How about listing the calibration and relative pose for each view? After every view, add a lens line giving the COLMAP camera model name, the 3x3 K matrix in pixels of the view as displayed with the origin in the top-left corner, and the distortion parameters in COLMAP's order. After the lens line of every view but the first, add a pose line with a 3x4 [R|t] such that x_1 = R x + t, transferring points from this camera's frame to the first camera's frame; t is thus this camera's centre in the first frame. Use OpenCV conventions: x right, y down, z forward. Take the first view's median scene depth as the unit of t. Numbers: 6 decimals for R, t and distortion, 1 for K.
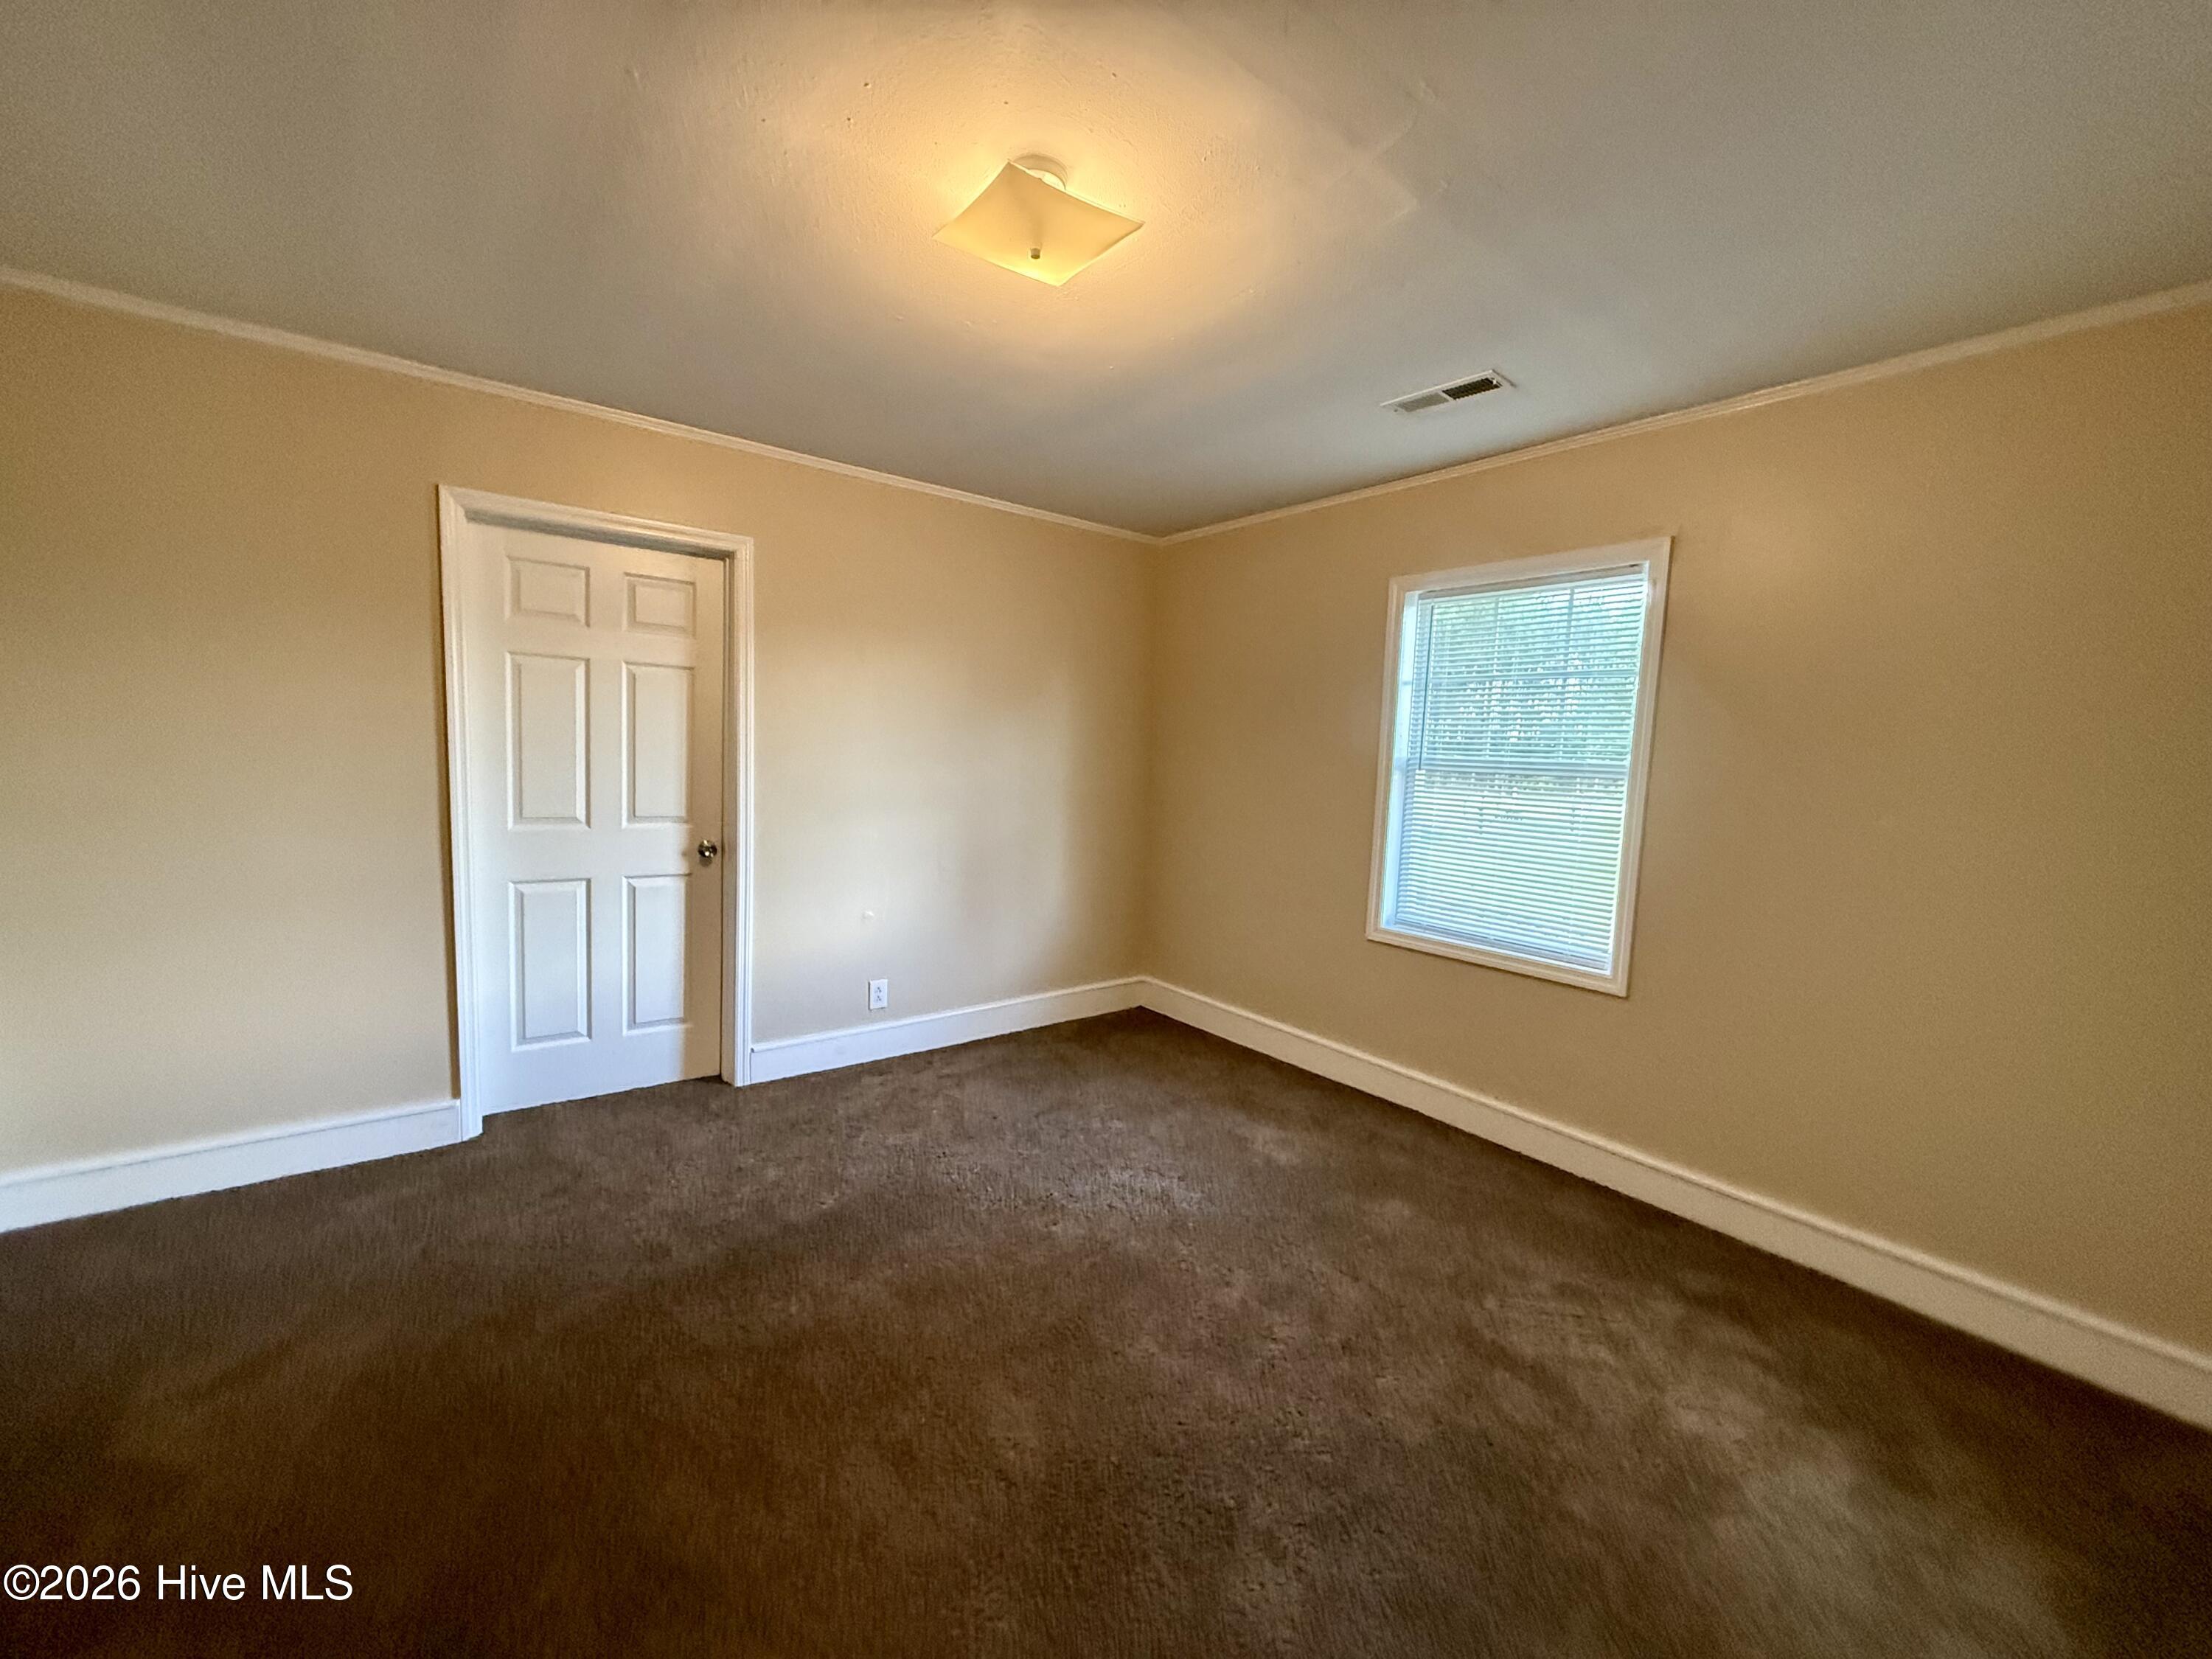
lens RADIAL K [[876.9, 0, 1104.9], [0, 876.9, 825.0], [0, 0, 1]] dist [-0.000533, 0.000333]
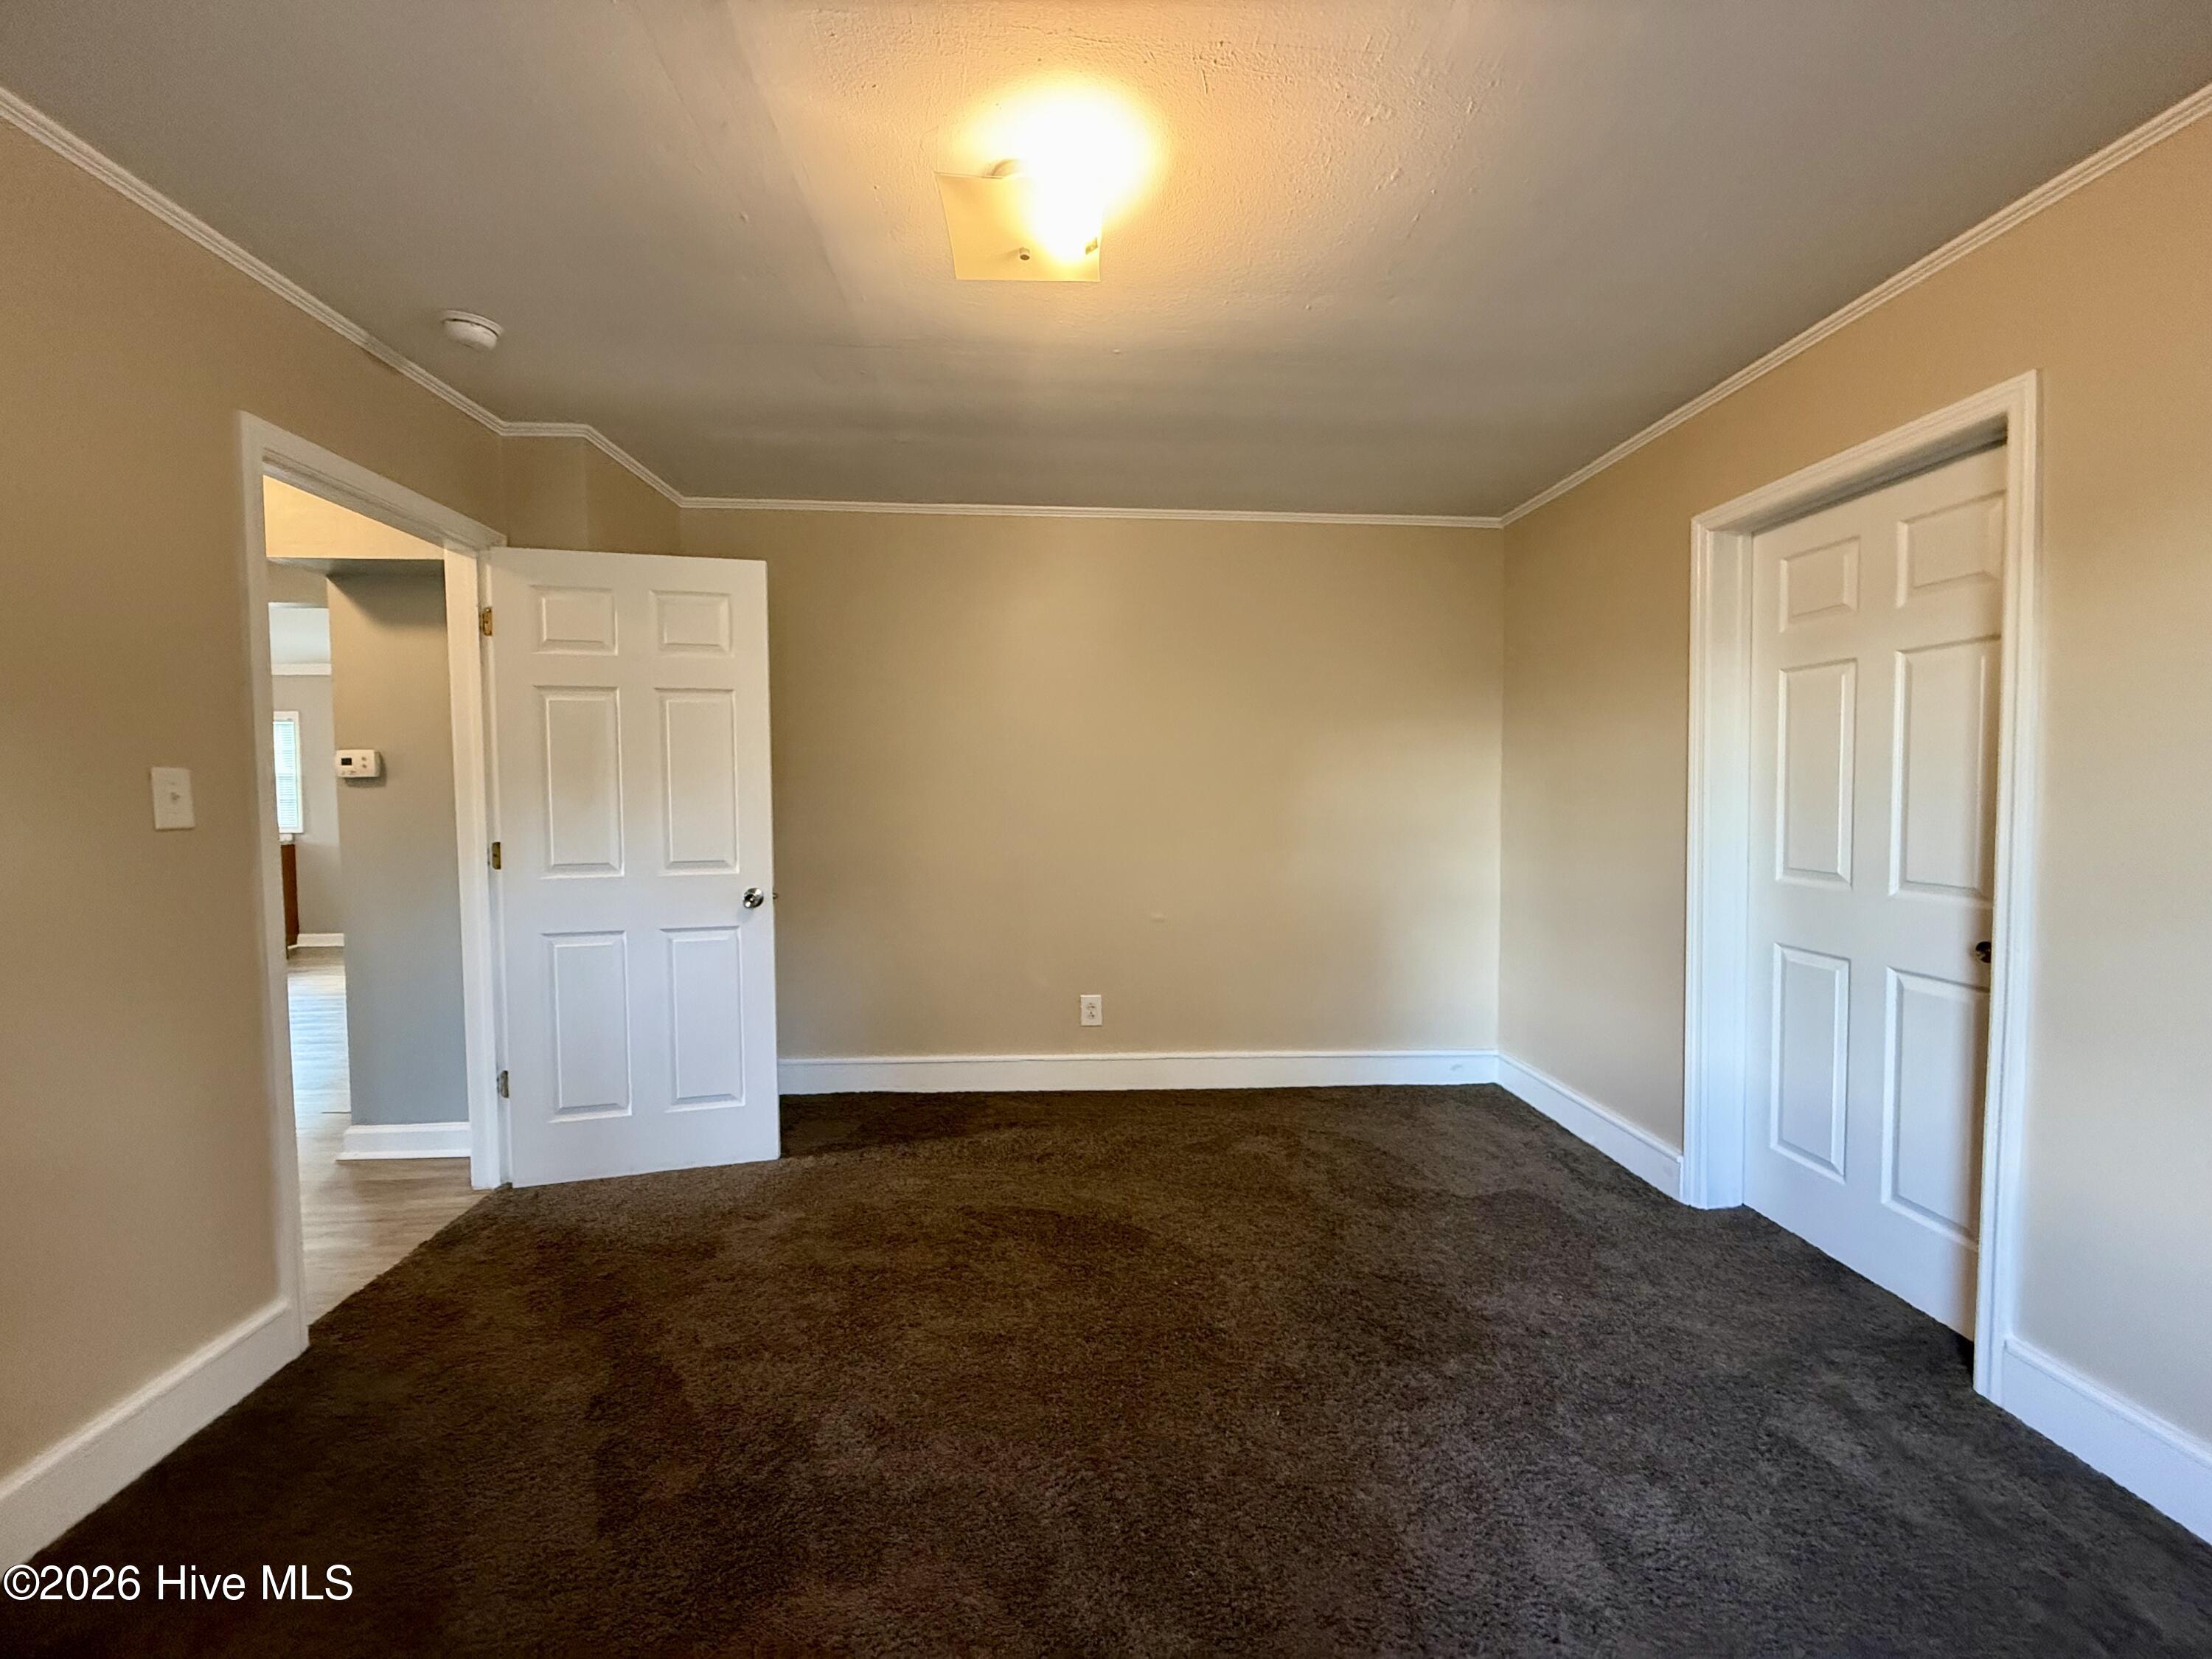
lens RADIAL K [[876.9, 0, 1101.9], [0, 876.9, 826.9], [0, 0, 1]] dist [-0.000533, 0.000333]
pose [[-0.559343, -0.000195, -0.828937, 0.391345], [-0.081071, 0.995219, 0.054470, -0.040884], [0.824963, 0.097670, -0.556684, 0.955189]]
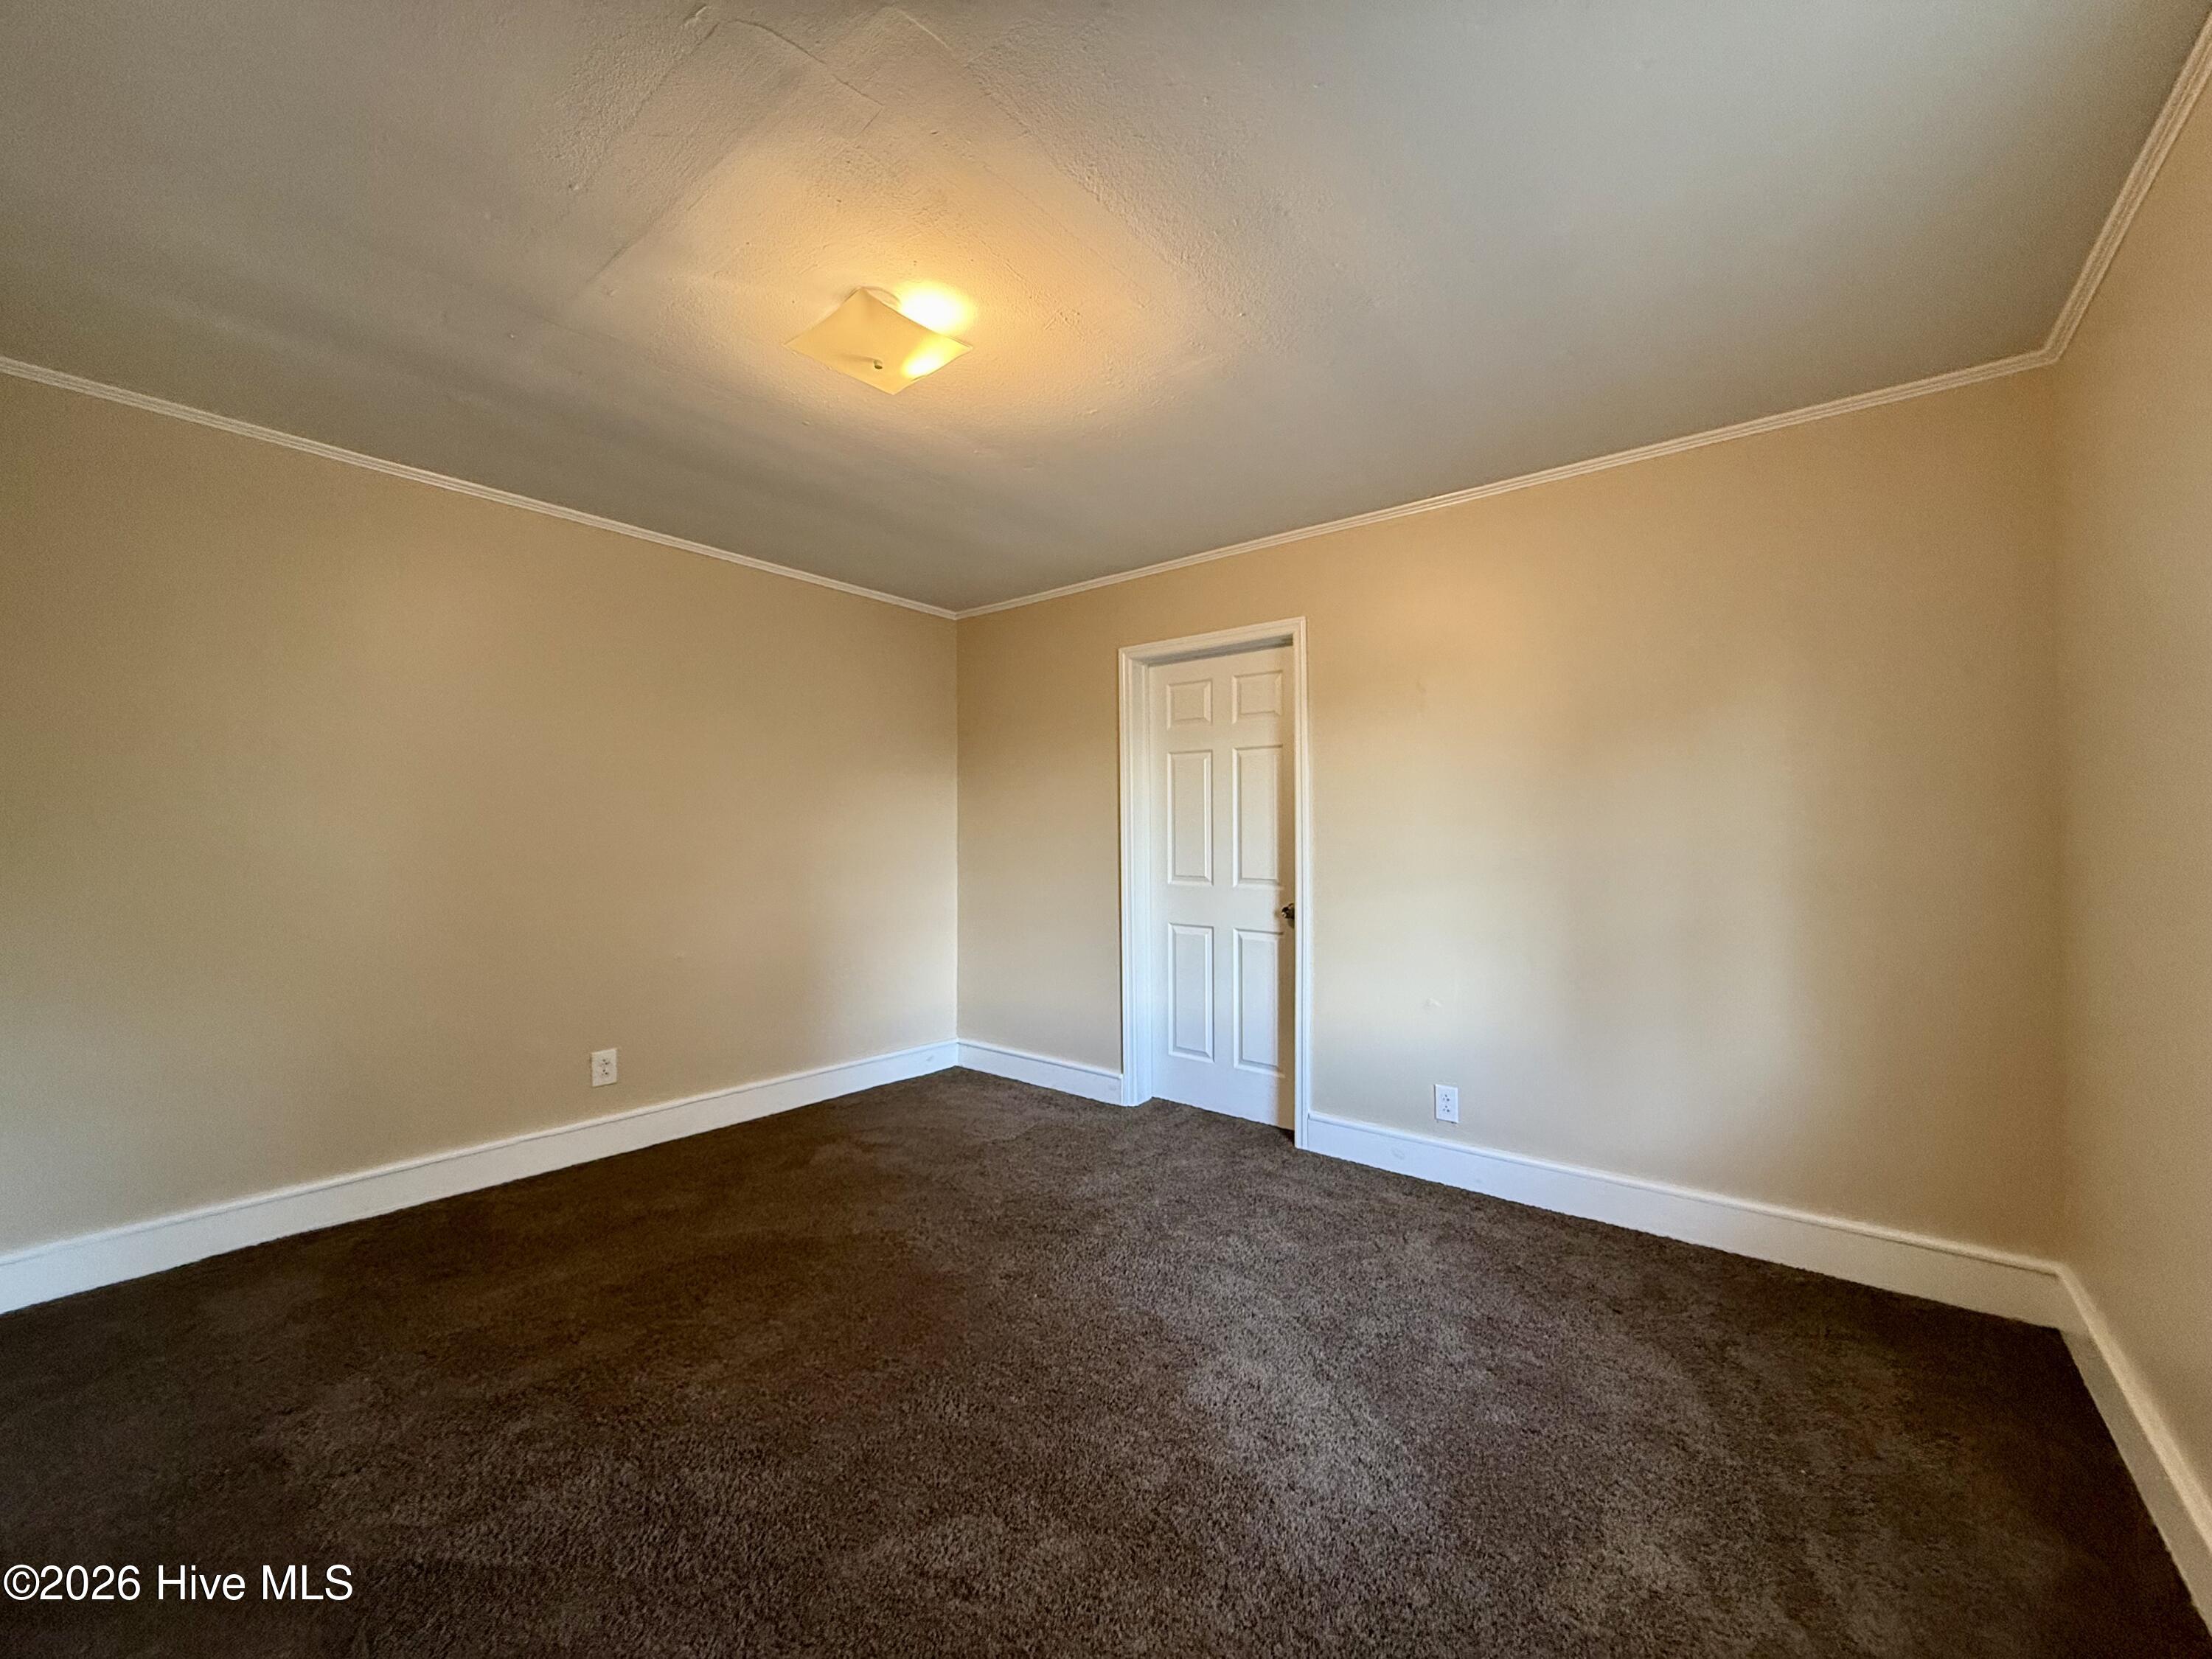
lens RADIAL K [[876.9, 0, 1097.7], [0, 876.9, 826.1], [0, 0, 1]] dist [-0.000533, 0.000333]
pose [[0.225506, -0.043551, -0.973268, 0.621879], [-0.067667, 0.995888, -0.060242, 0.005347], [0.971889, 0.079443, 0.221632, 0.607233]]
